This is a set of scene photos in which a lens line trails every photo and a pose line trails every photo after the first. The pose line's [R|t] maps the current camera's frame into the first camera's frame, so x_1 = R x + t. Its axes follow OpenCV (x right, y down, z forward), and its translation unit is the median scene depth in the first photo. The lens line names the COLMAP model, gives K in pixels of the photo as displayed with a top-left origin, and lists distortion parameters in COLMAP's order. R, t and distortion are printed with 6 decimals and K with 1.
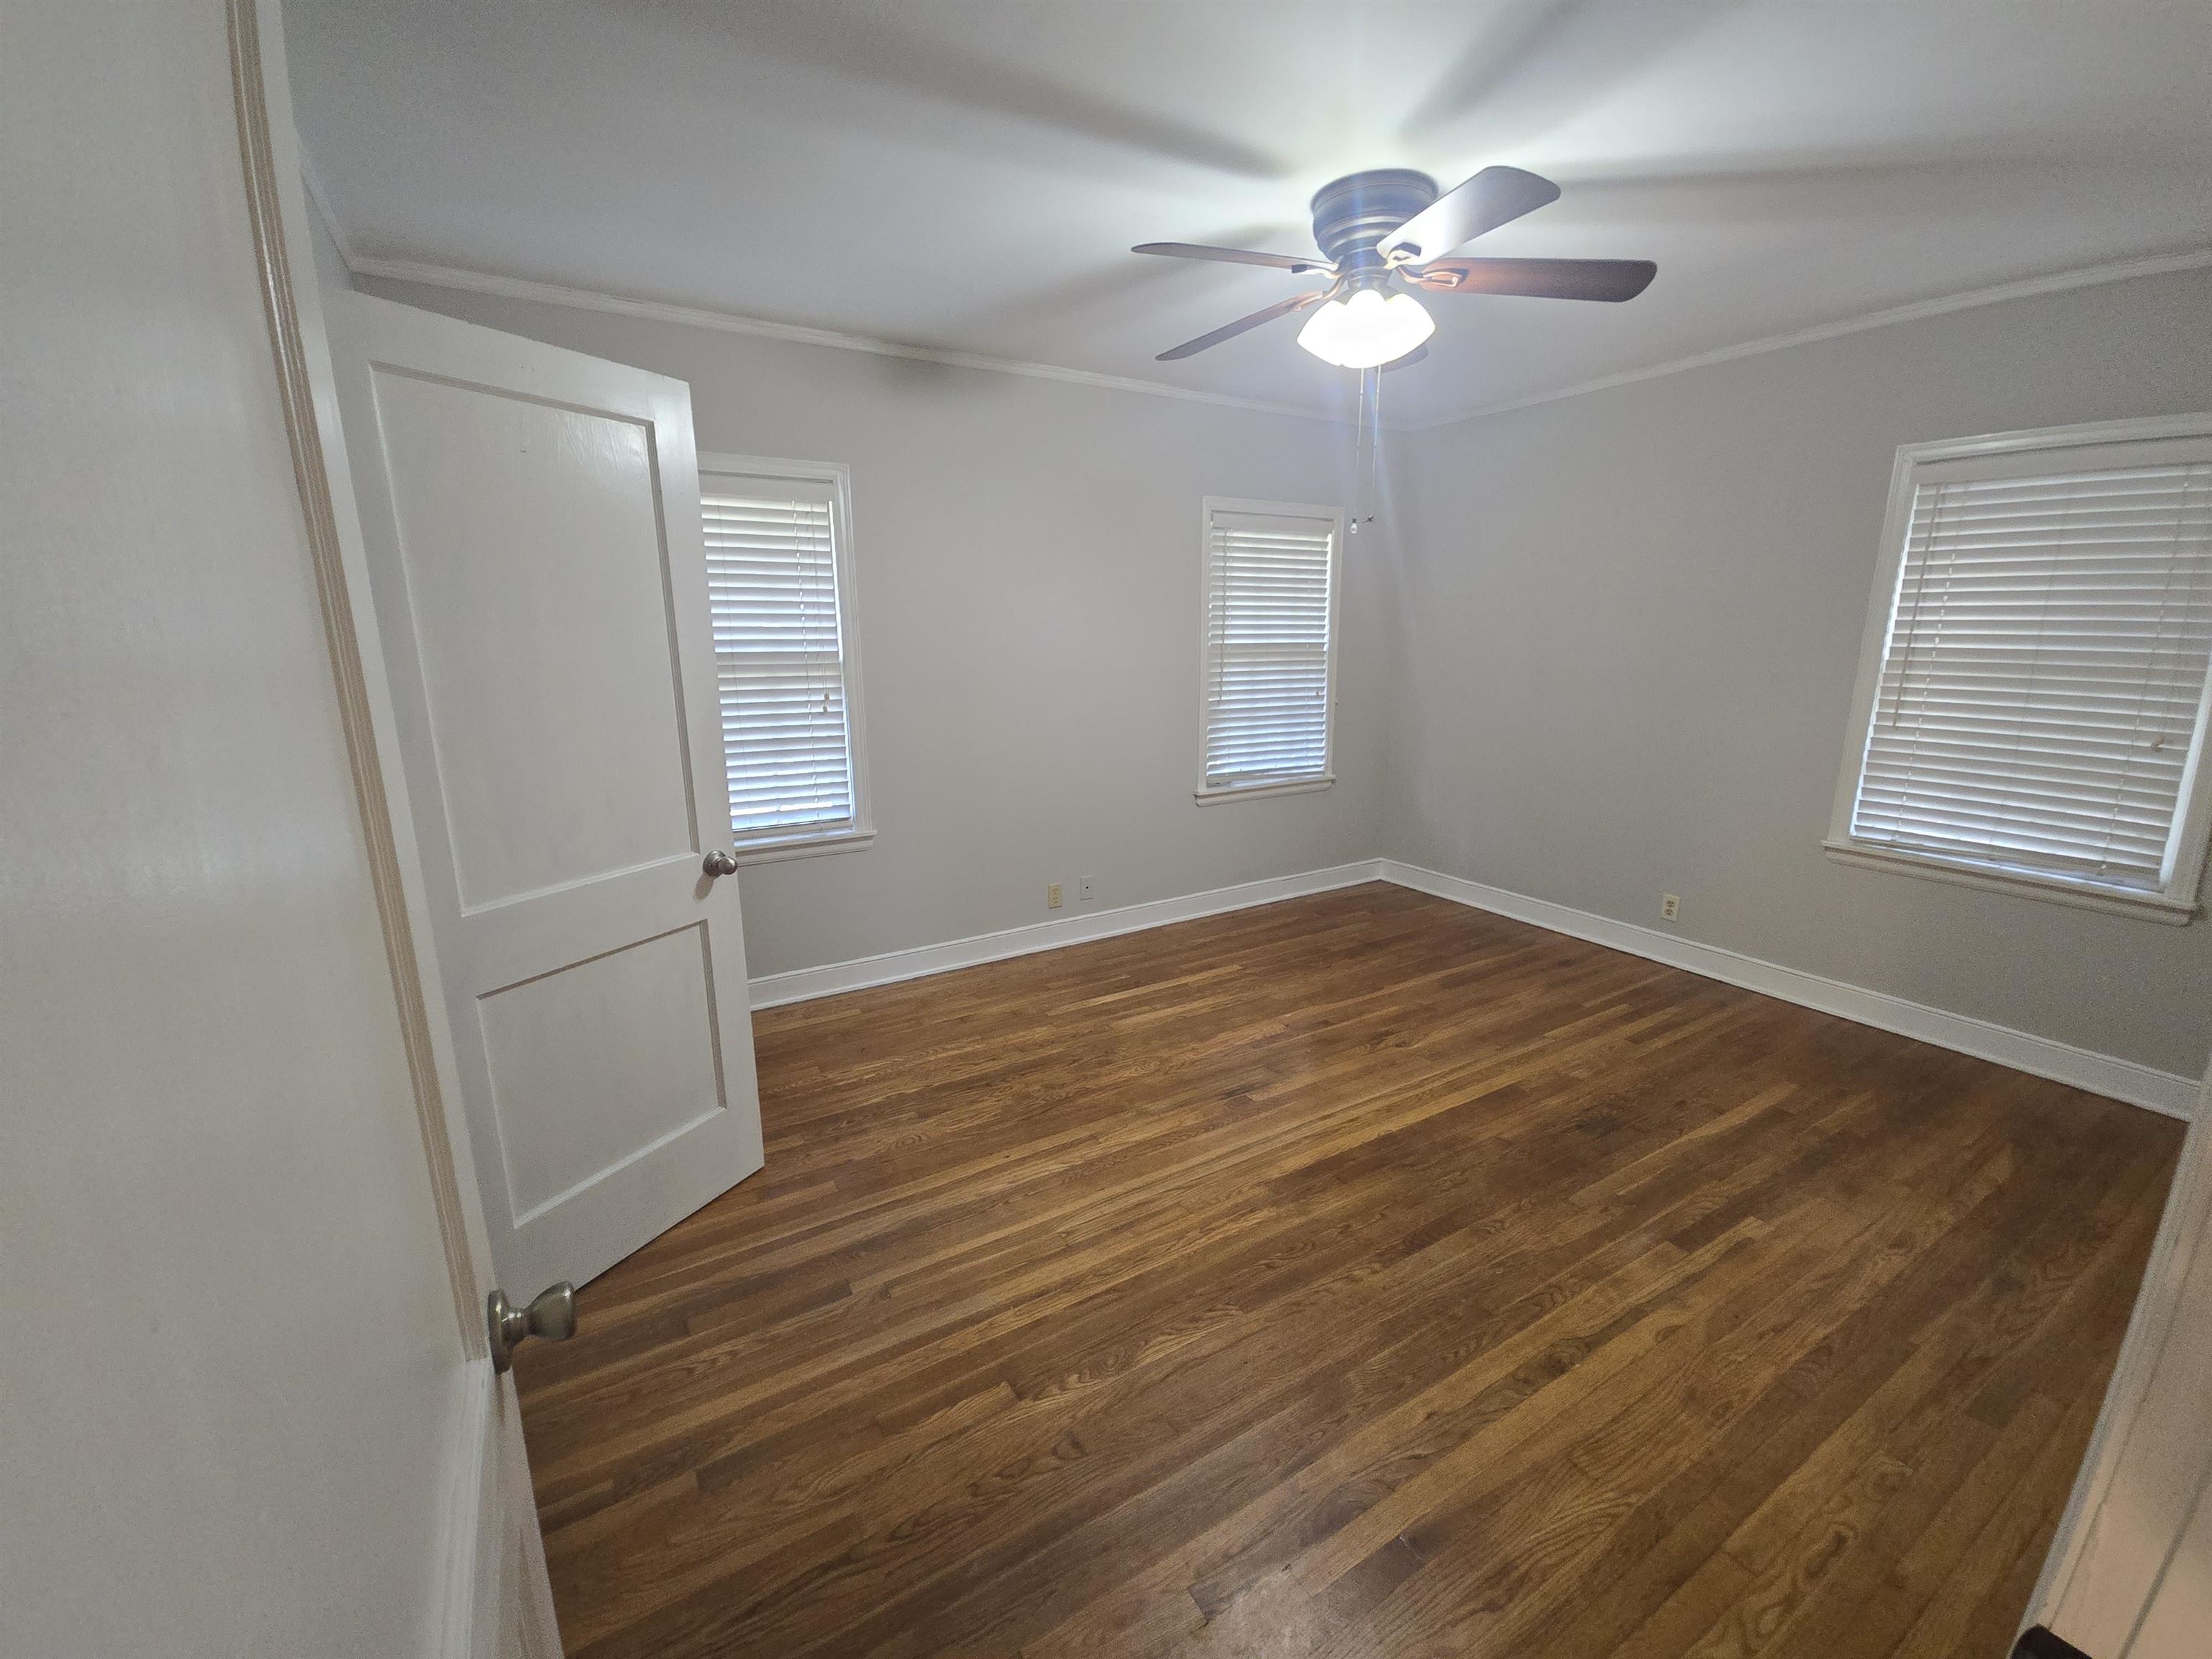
lens RADIAL K [[908.4, 0, 1099.1], [0, 908.4, 834.4], [0, 0, 1]] dist [0.012450, -0.008271]
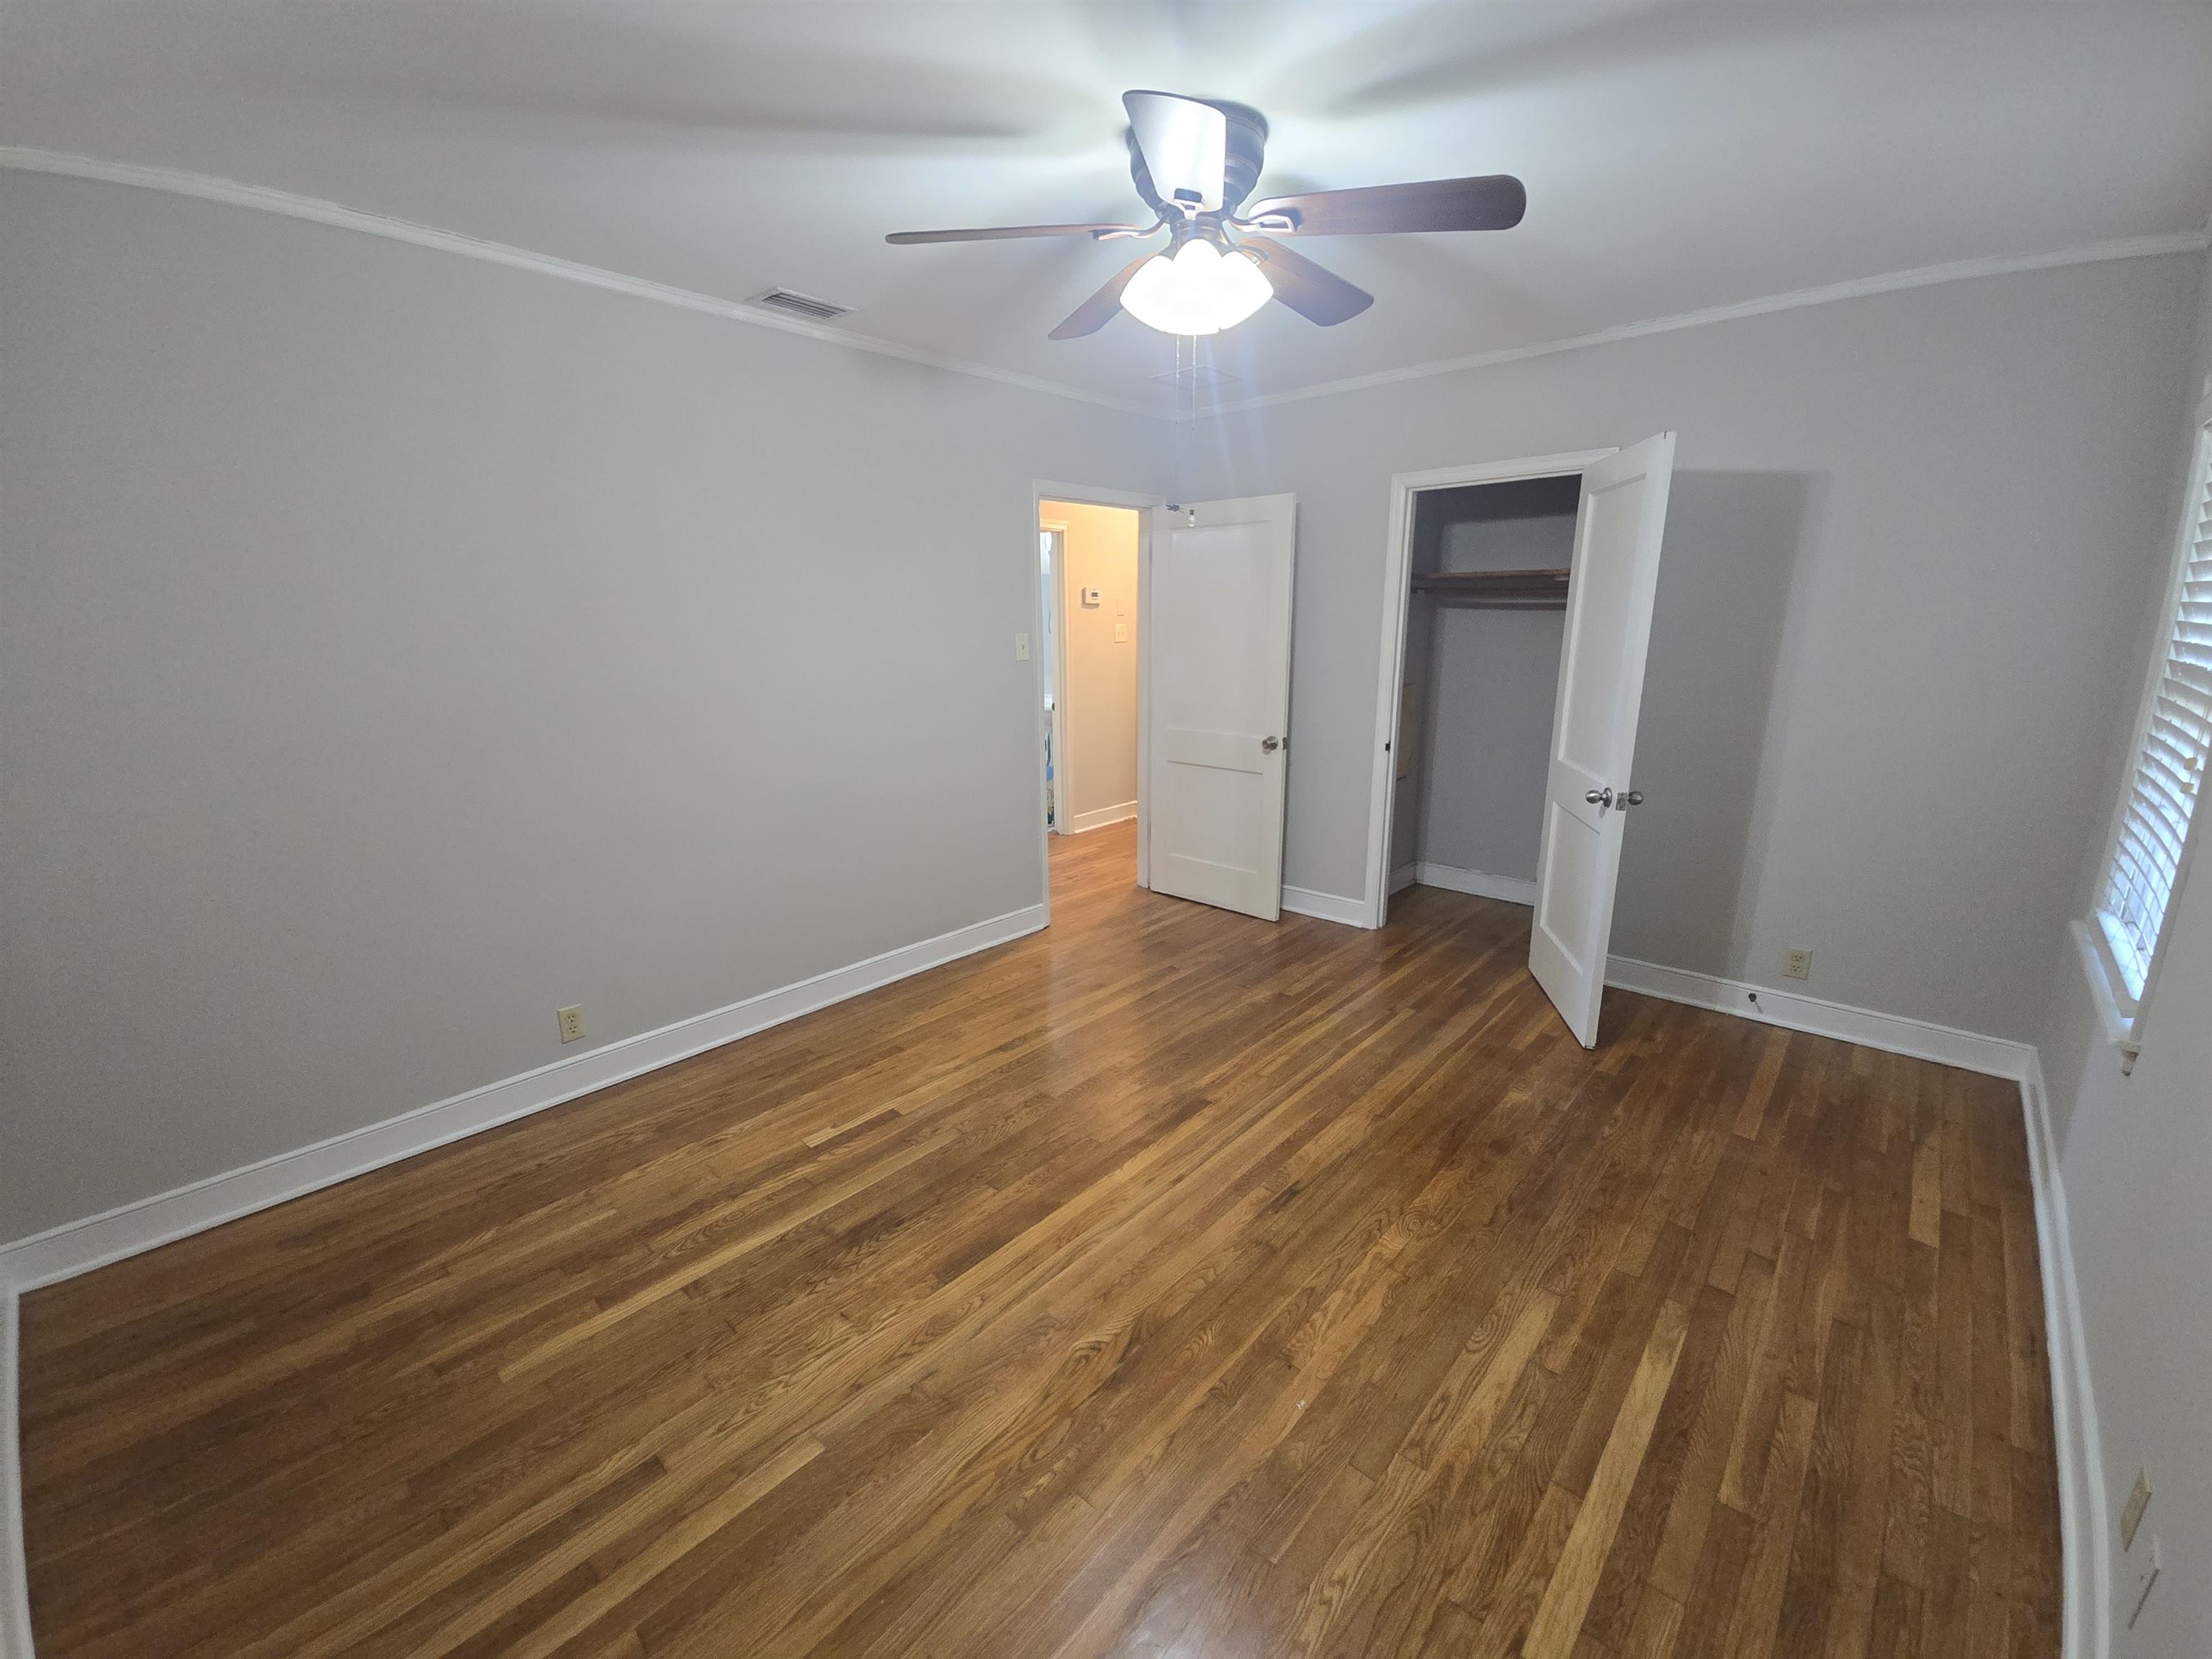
lens RADIAL K [[908.4, 0, 1099.1], [0, 908.4, 834.4], [0, 0, 1]] dist [0.012450, -0.008271]
pose [[-0.958287, 0.081357, -0.273985, 0.578804], [-0.051718, 0.893443, 0.446190, -0.414767], [0.281090, 0.441748, -0.851967, 1.699931]]
